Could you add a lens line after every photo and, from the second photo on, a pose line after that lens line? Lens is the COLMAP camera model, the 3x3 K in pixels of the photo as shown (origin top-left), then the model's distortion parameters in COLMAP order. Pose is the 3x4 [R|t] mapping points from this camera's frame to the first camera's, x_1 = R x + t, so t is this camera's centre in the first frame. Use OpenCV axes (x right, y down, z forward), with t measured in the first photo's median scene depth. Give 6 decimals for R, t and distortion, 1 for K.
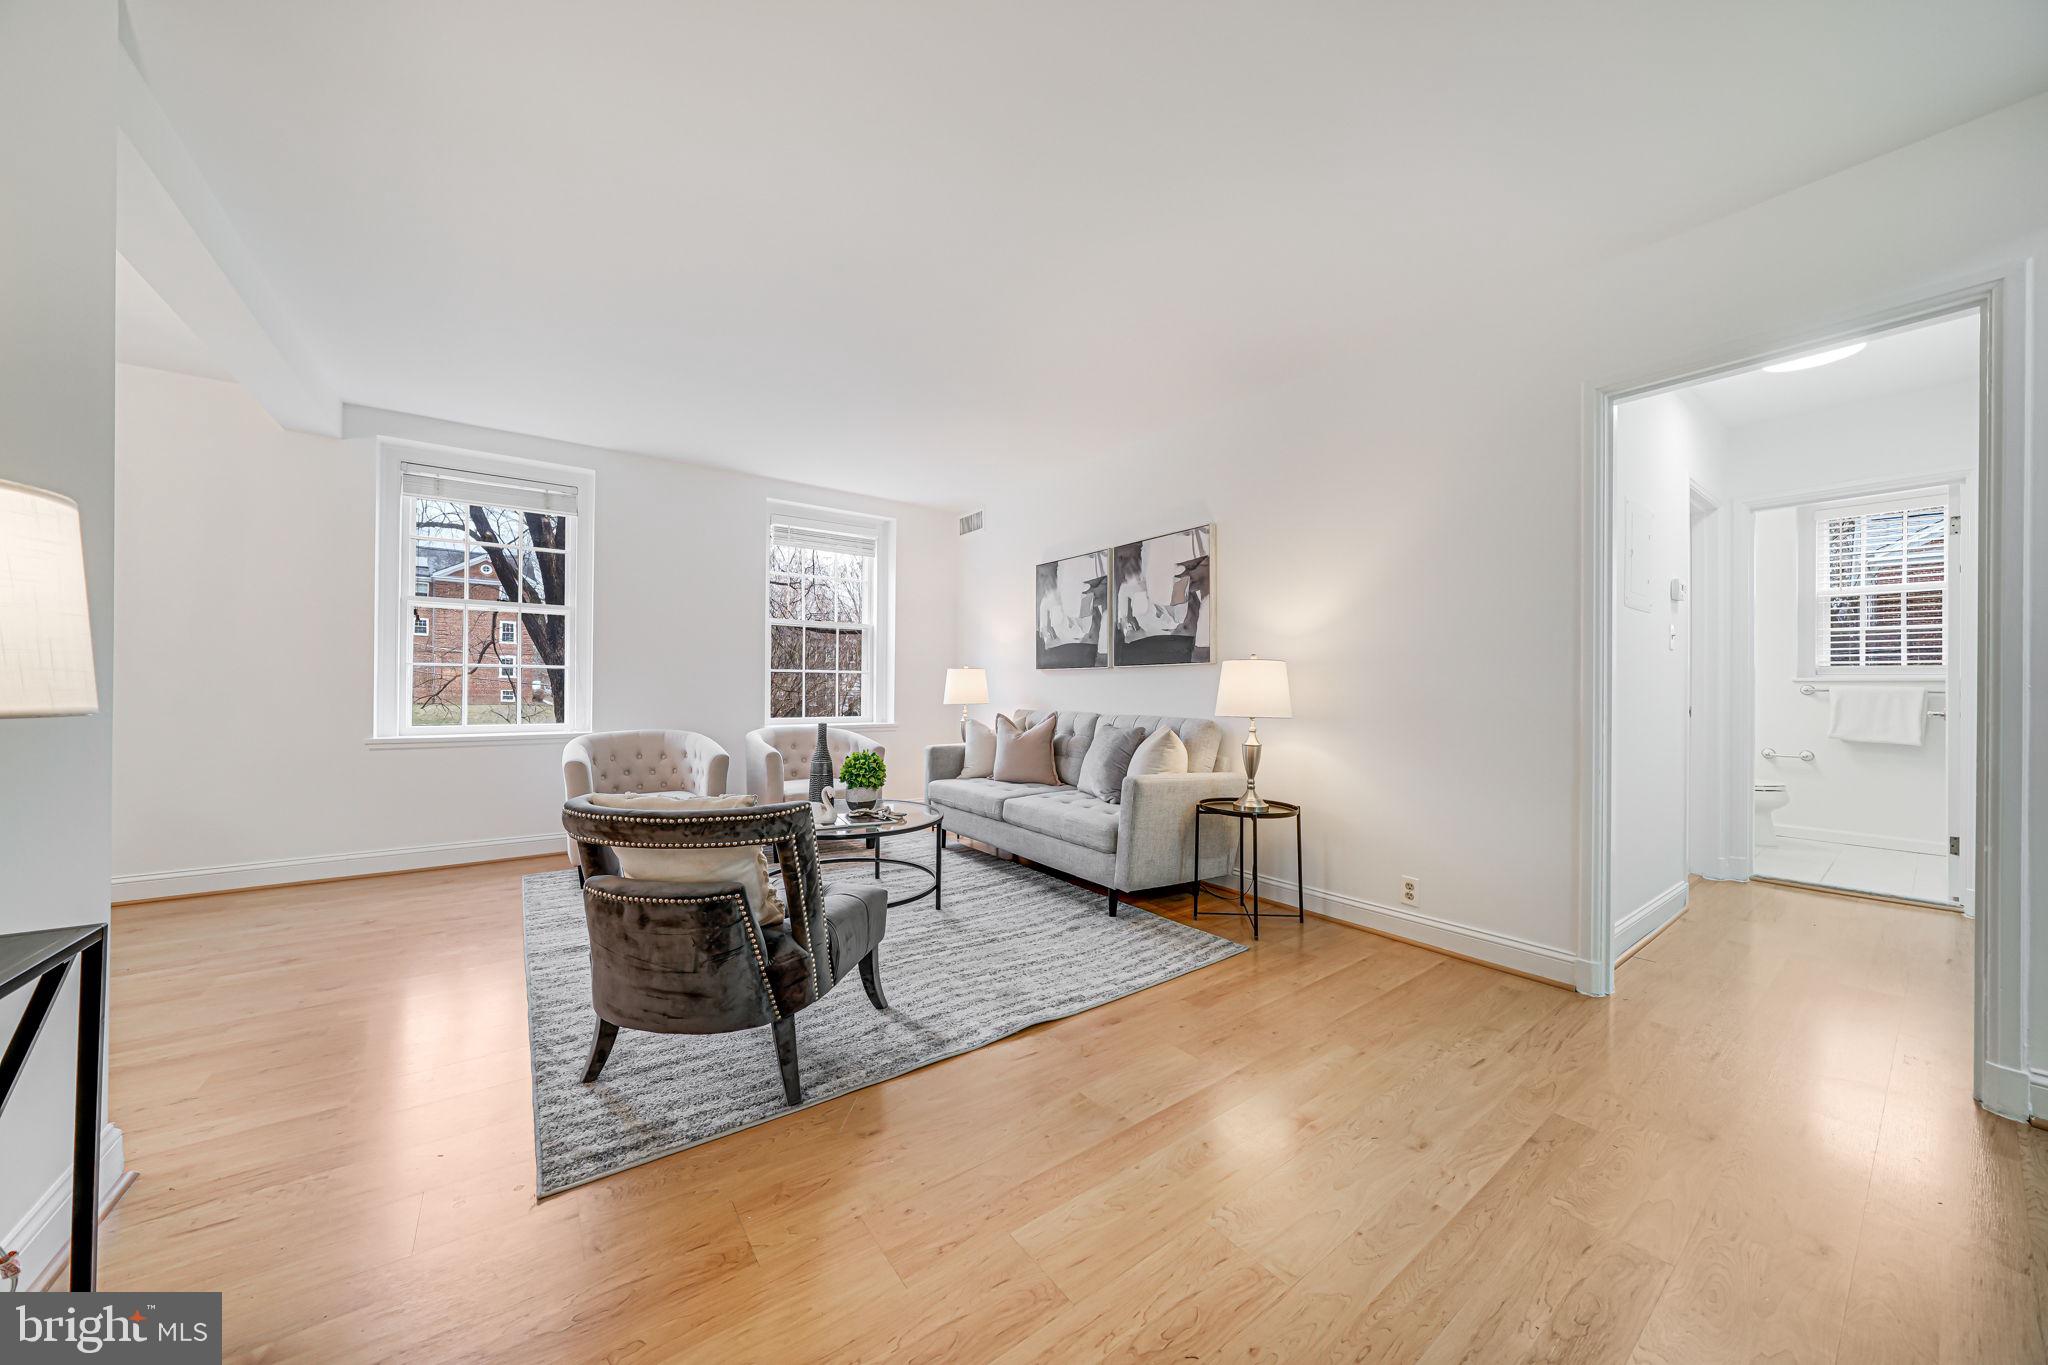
lens RADIAL K [[703.5, 0, 1034.6], [0, 703.5, 682.7], [0, 0, 1]] dist [-0.000406, -0.000015]
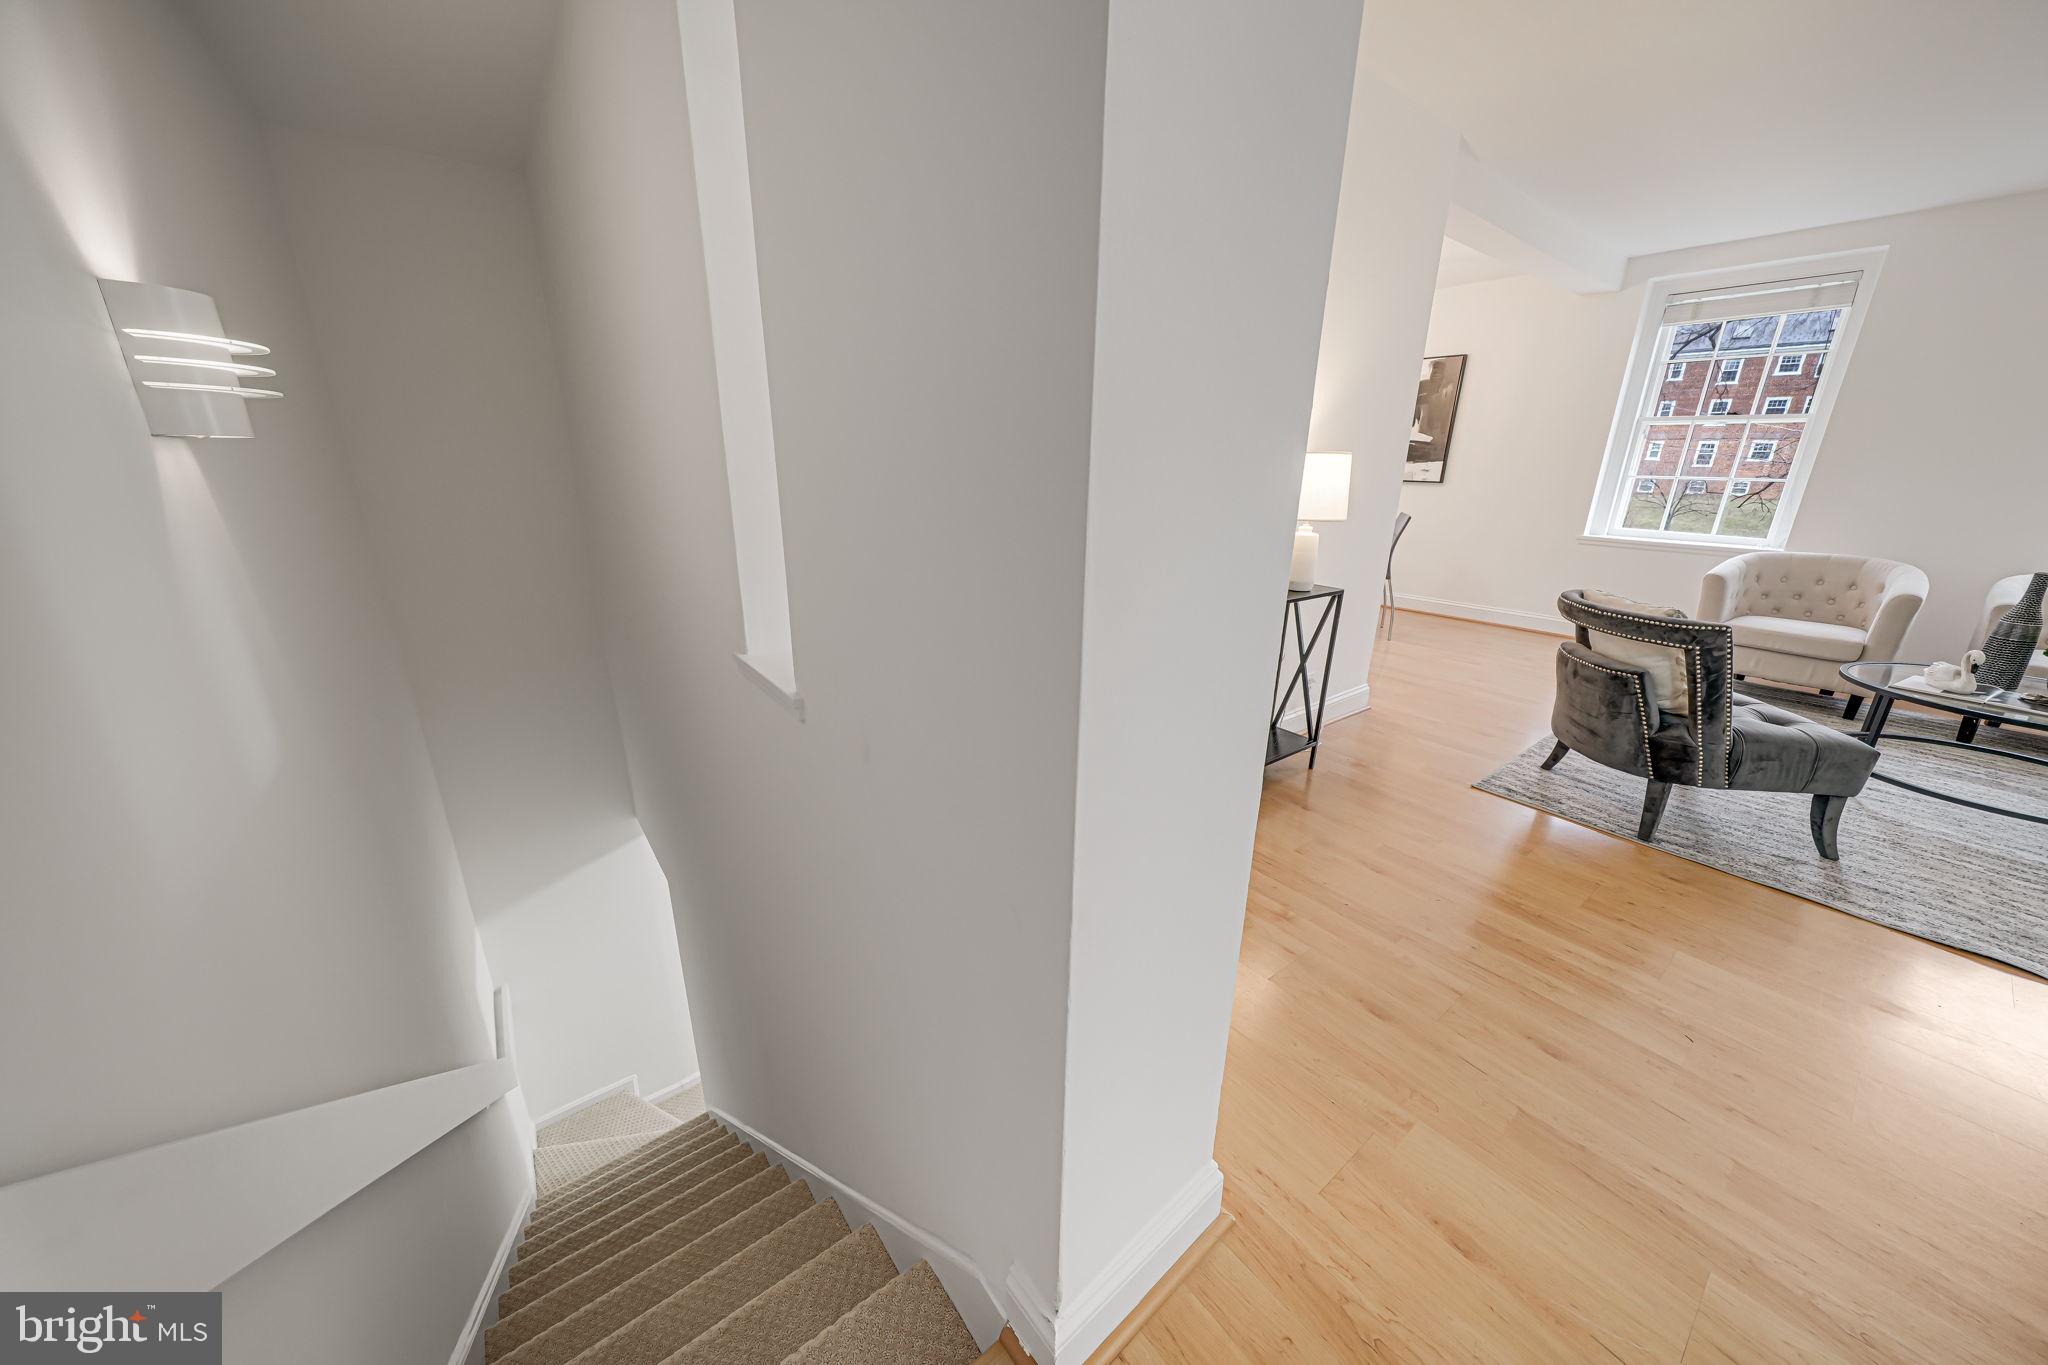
lens RADIAL K [[703.5, 0, 1034.6], [0, 703.5, 682.7], [0, 0, 1]] dist [-0.000406, -0.000015]
pose [[0.049833, 0.299516, -0.952789, 0.800330], [-0.016646, 0.954091, 0.299055, -0.076952], [0.998619, 0.000957, 0.052531, -0.243779]]
